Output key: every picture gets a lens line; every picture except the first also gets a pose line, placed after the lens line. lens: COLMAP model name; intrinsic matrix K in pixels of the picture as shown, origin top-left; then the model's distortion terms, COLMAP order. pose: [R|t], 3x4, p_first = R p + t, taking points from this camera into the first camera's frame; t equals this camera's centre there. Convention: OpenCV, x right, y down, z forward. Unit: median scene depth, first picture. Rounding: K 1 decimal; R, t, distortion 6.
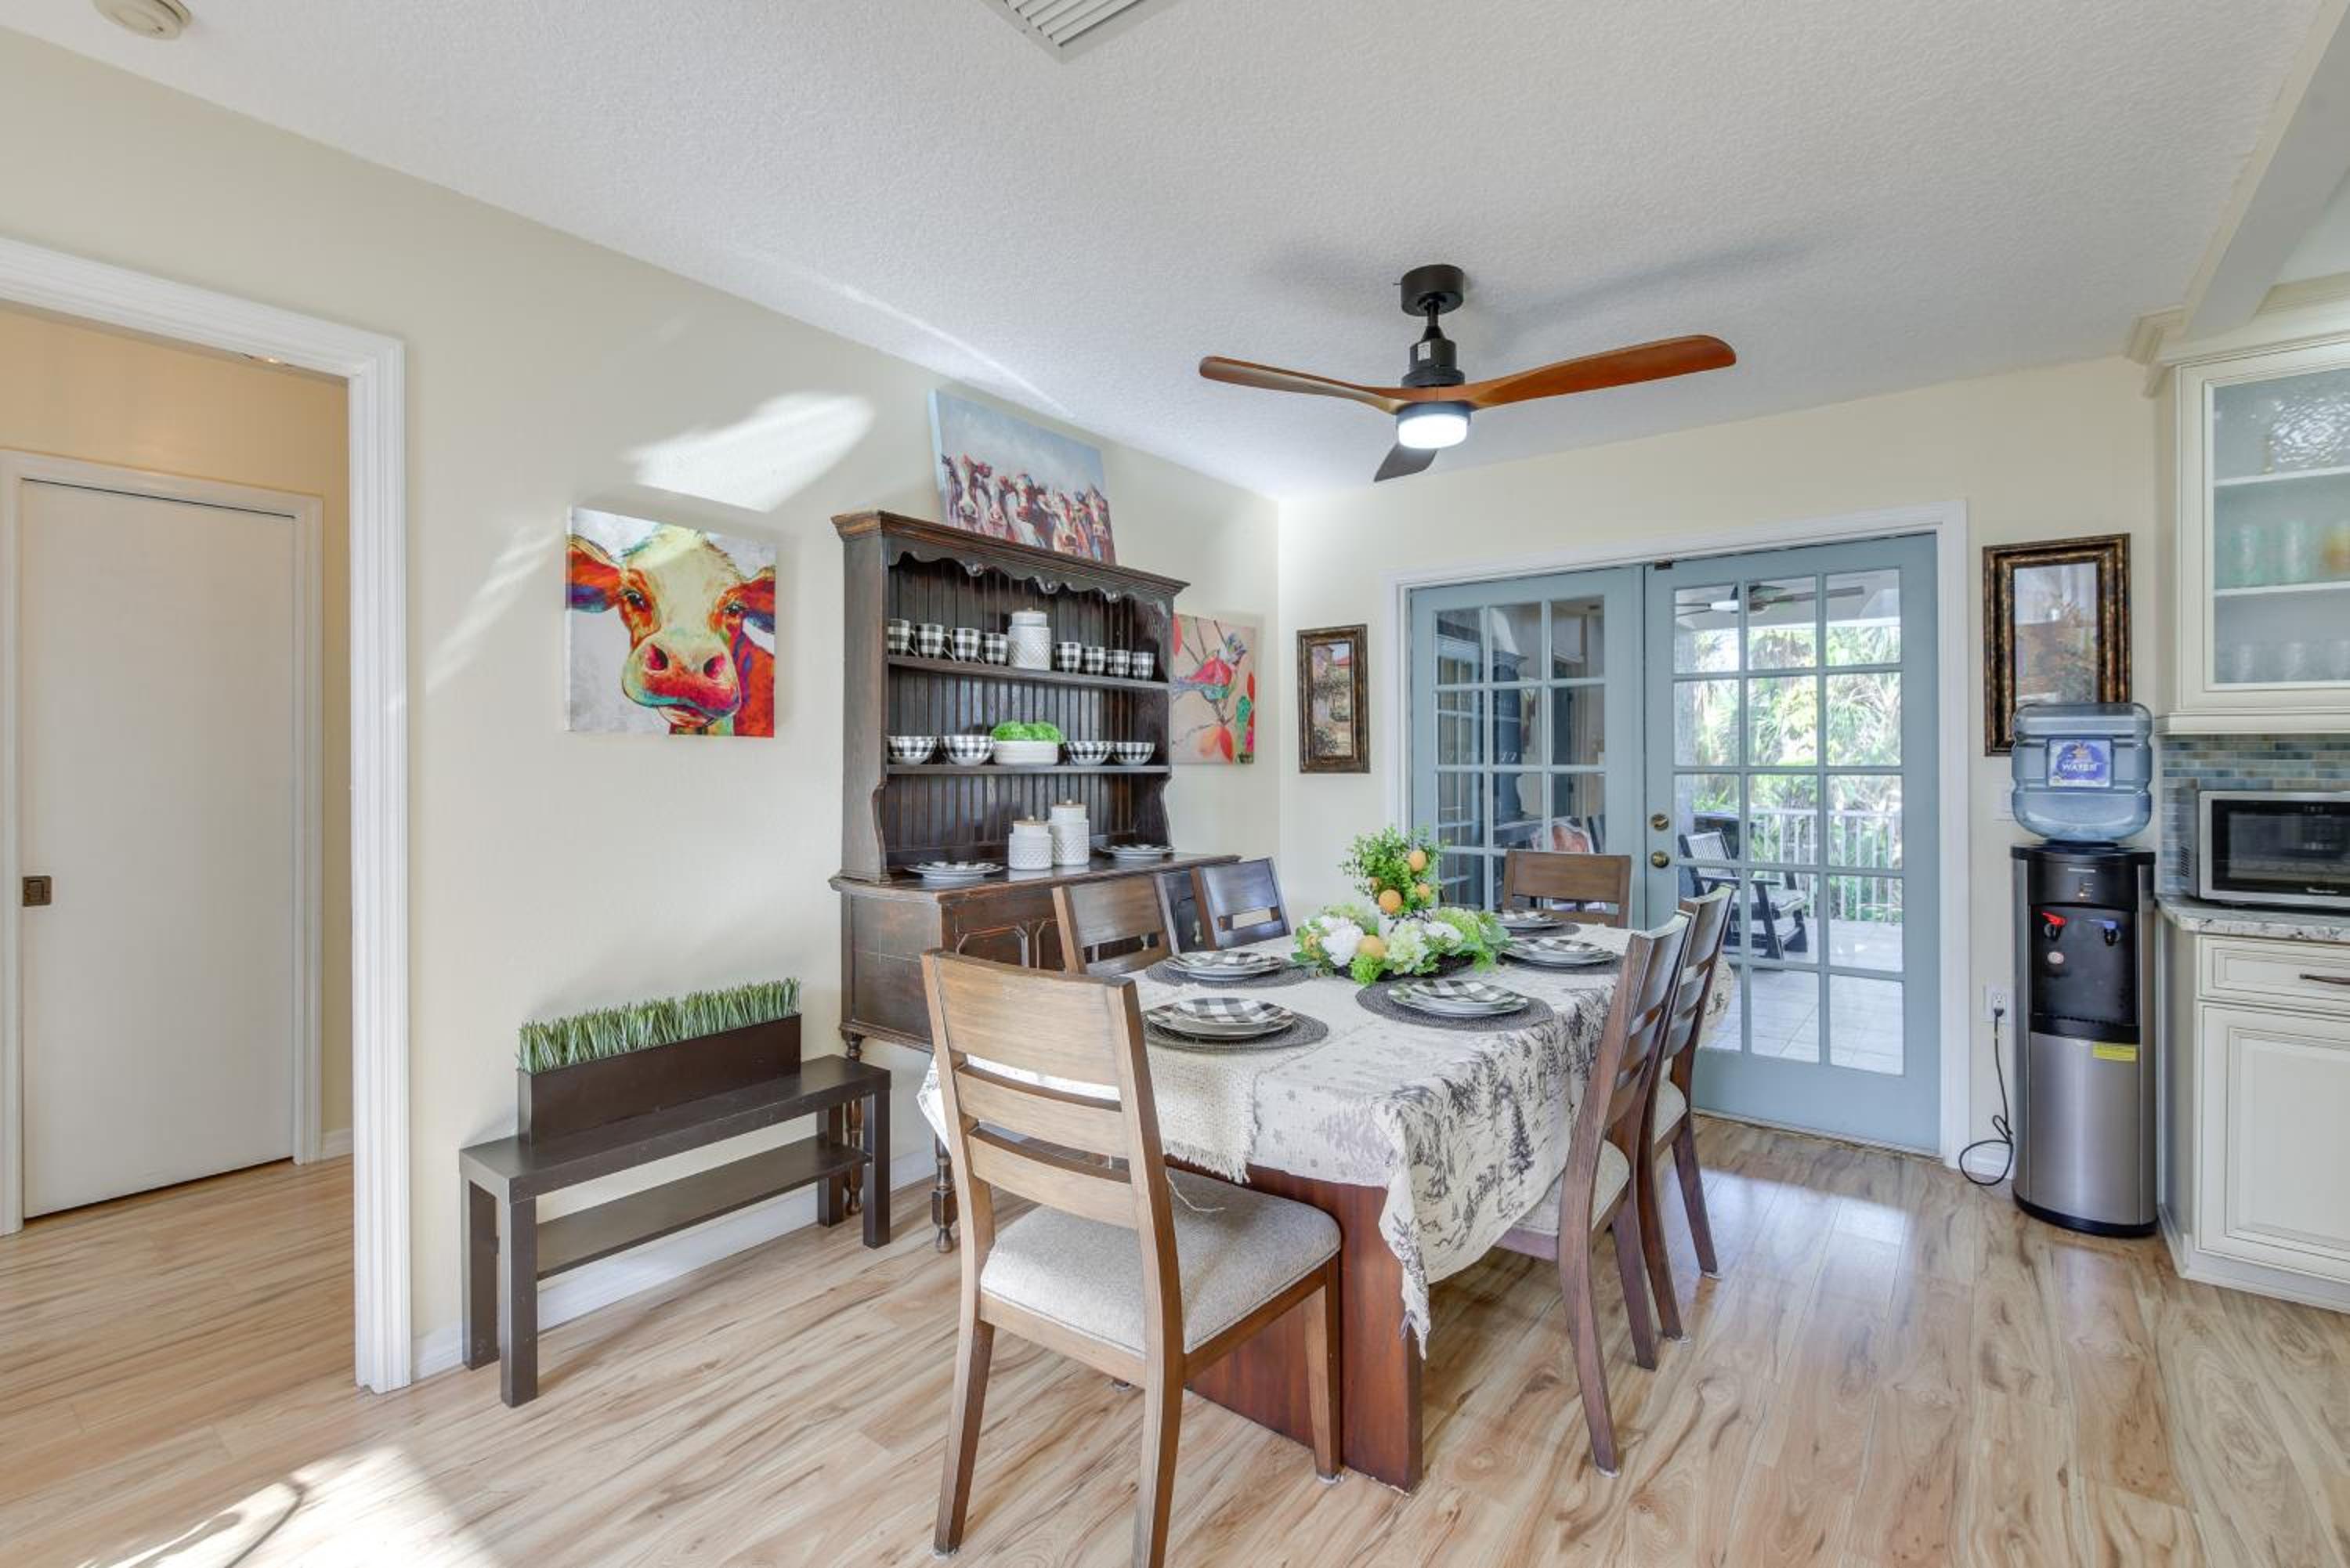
lens RADIAL K [[1064.9, 0, 1175.0], [0, 1064.9, 784.0], [0, 0, 1]] dist [0.000230, 0.000092]
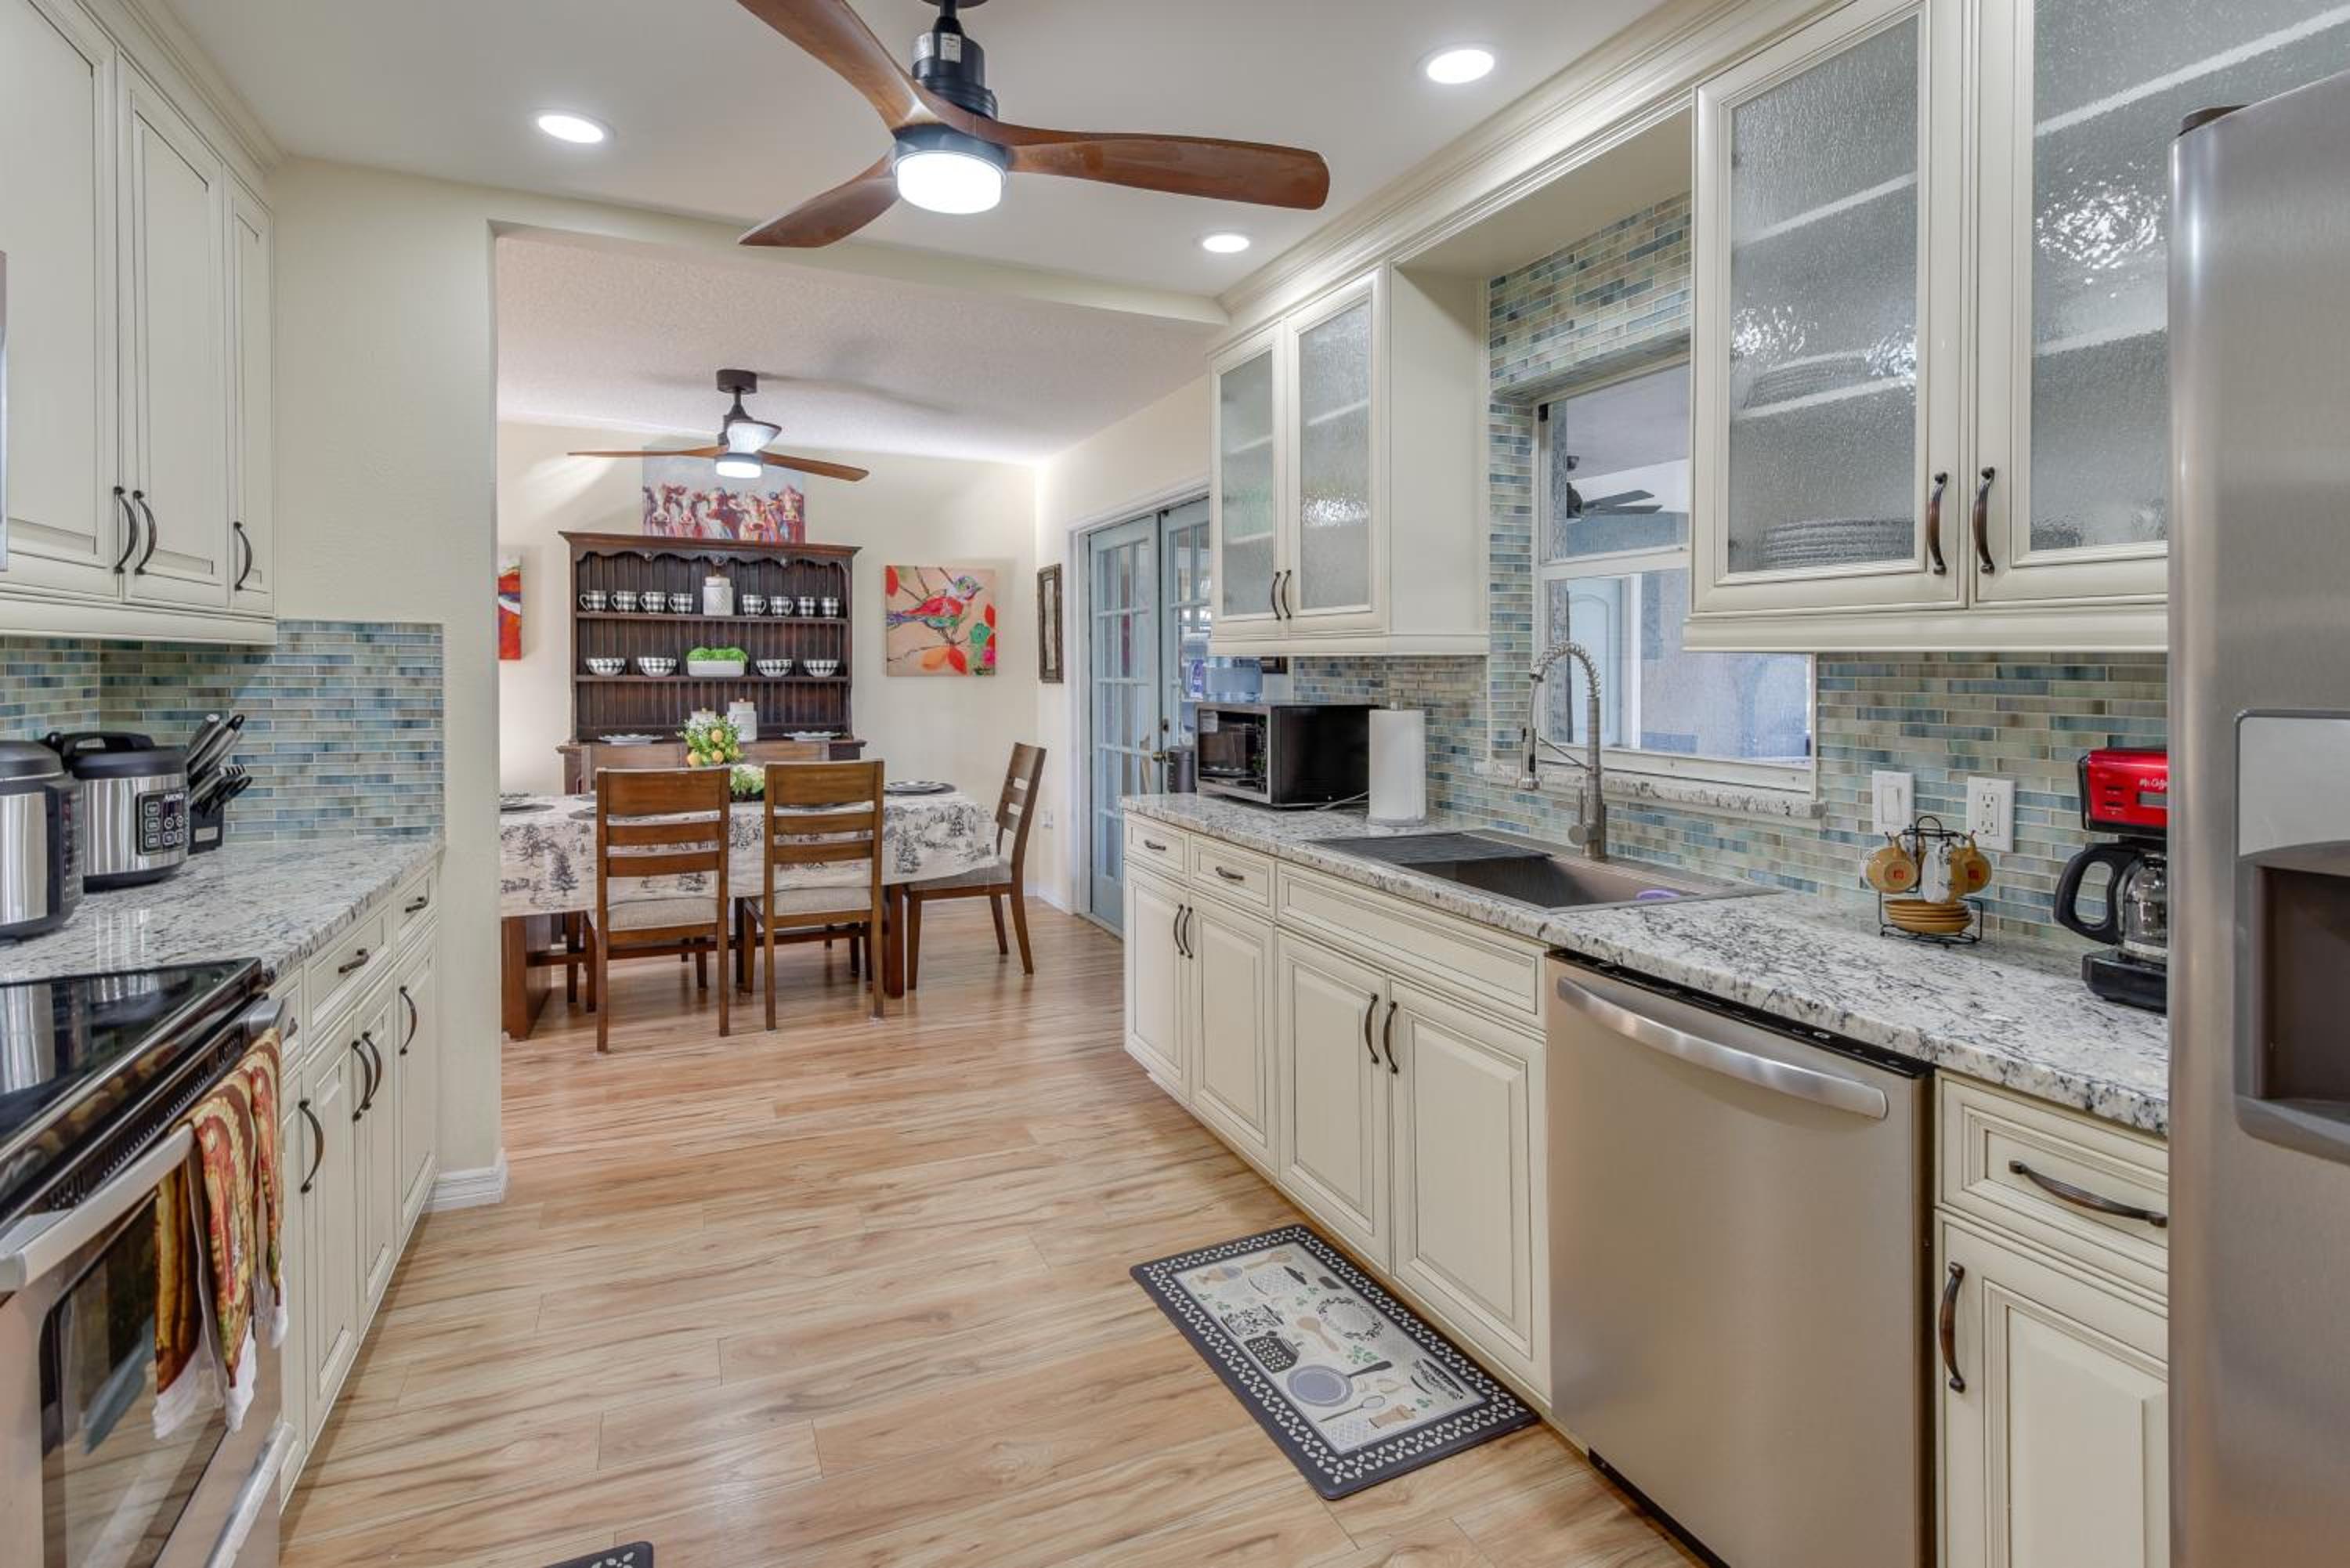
lens RADIAL K [[1129.9, 0, 1175.6], [0, 1129.9, 749.7], [0, 0, 1]] dist [-0.000940, -0.000213]
pose [[0.877197, 0.036757, -0.478722, 1.227896], [-0.012562, 0.998481, 0.053647, -0.006750], [0.479967, -0.041045, 0.876326, -0.134691]]
